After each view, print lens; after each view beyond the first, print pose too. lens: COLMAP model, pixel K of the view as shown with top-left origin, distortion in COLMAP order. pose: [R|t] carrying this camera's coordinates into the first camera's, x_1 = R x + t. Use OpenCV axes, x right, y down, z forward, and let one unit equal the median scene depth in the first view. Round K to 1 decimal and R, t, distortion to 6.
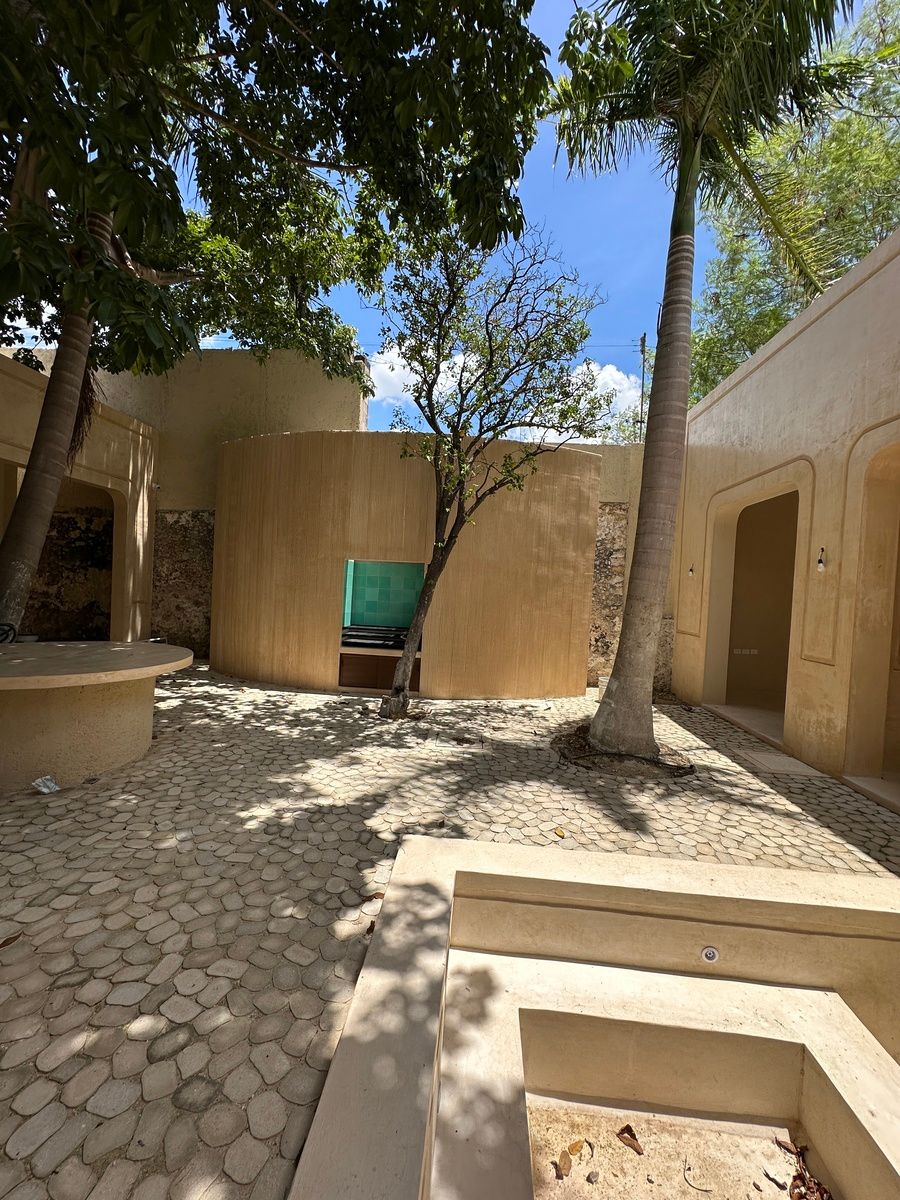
lens RADIAL K [[481.1, 0, 447.4], [0, 481.1, 602.2], [0, 0, 1]] dist [-0.001000, 0.000038]
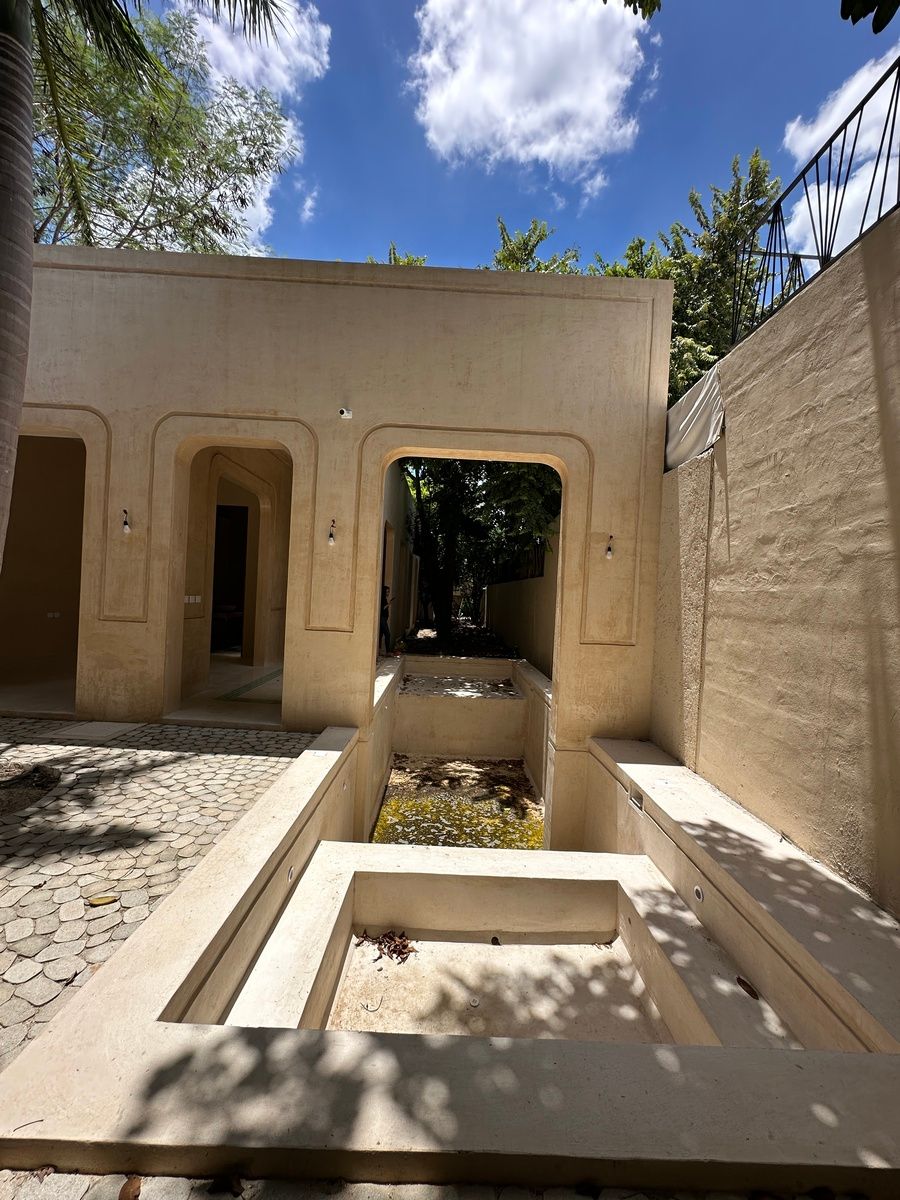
lens RADIAL K [[481.1, 0, 456.2], [0, 481.1, 599.3], [0, 0, 1]] dist [-0.001000, 0.000038]
pose [[-0.090607, -0.063586, 0.993855, -0.266866], [-0.028671, 0.997712, 0.061219, -0.004773], [-0.995474, -0.022948, -0.092223, 0.321982]]
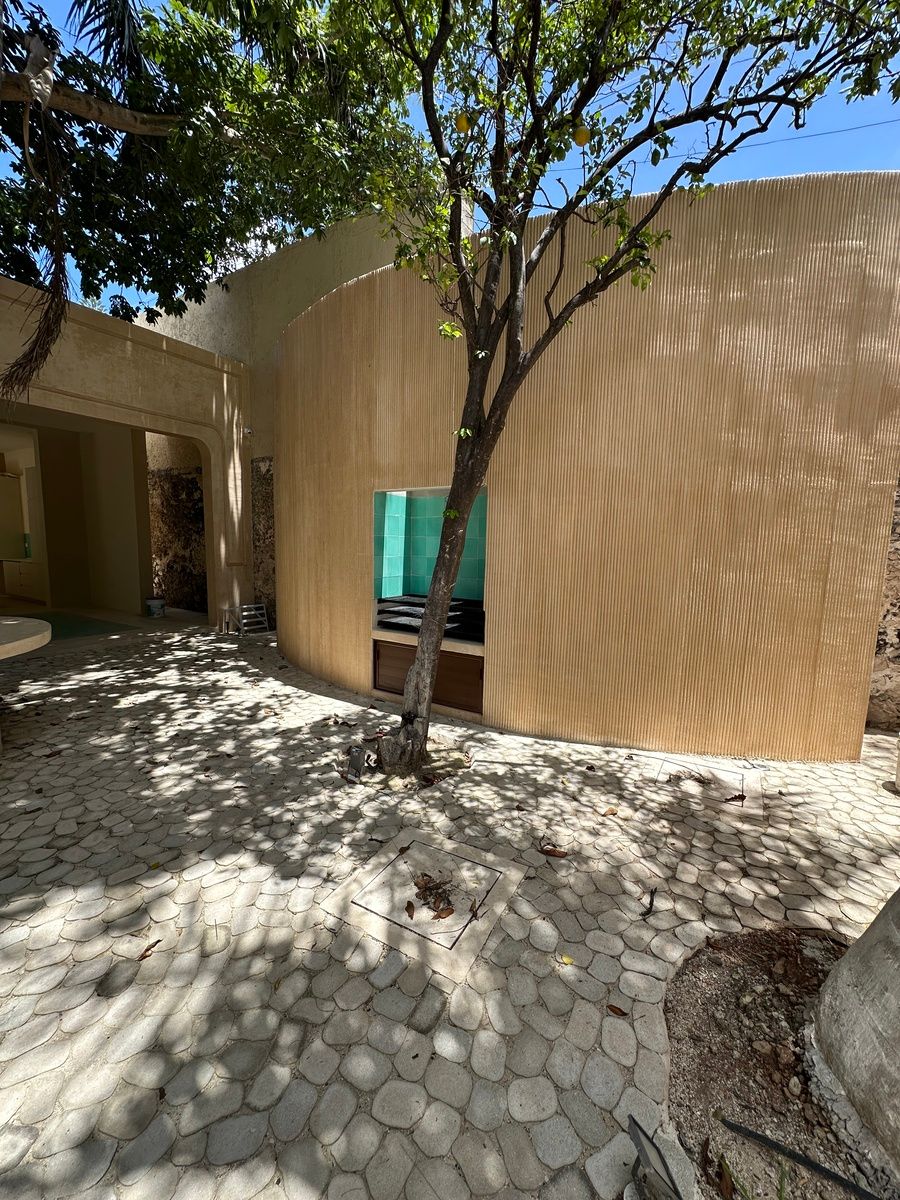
lens RADIAL K [[481.1, 0, 447.3], [0, 481.1, 600.2], [0, 0, 1]] dist [-0.001000, 0.000038]
pose [[0.887975, 0.021886, -0.459371, 0.200035], [0.012451, 0.997357, 0.071586, 0.010625], [0.459723, -0.069286, 0.885355, 0.588928]]
